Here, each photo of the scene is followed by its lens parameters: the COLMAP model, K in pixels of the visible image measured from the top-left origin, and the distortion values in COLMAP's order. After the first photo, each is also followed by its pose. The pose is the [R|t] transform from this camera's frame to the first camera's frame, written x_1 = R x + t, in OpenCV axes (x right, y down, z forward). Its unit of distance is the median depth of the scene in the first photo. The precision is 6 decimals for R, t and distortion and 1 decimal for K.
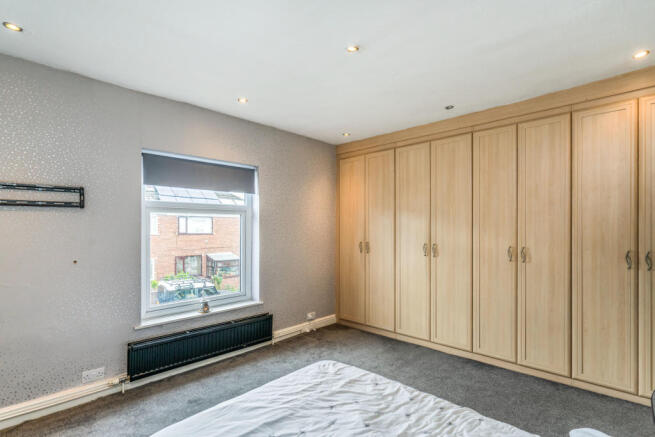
lens RADIAL K [[312.6, 0, 327.1], [0, 312.6, 228.8], [0, 0, 1]] dist [-0.010903, -0.000149]
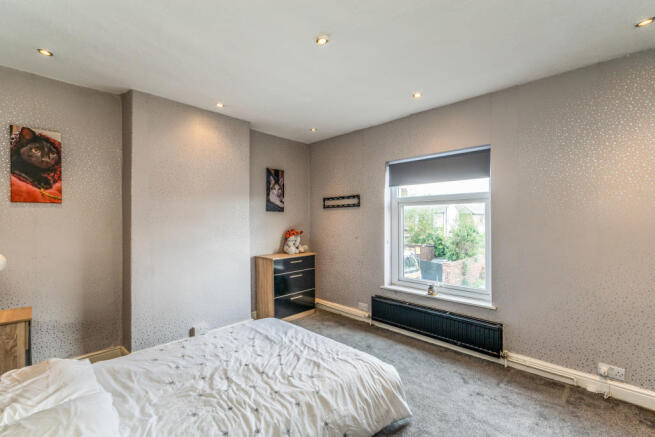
lens RADIAL K [[300.0, 0, 327.5], [0, 300.0, 218.5], [0, 0, 1]] dist [-0.001466, 0.000272]
pose [[-0.018401, -0.002834, -0.999827, 0.842131], [-0.001171, 0.999995, -0.002813, 0.004013], [0.999830, 0.001119, -0.018405, 0.817841]]
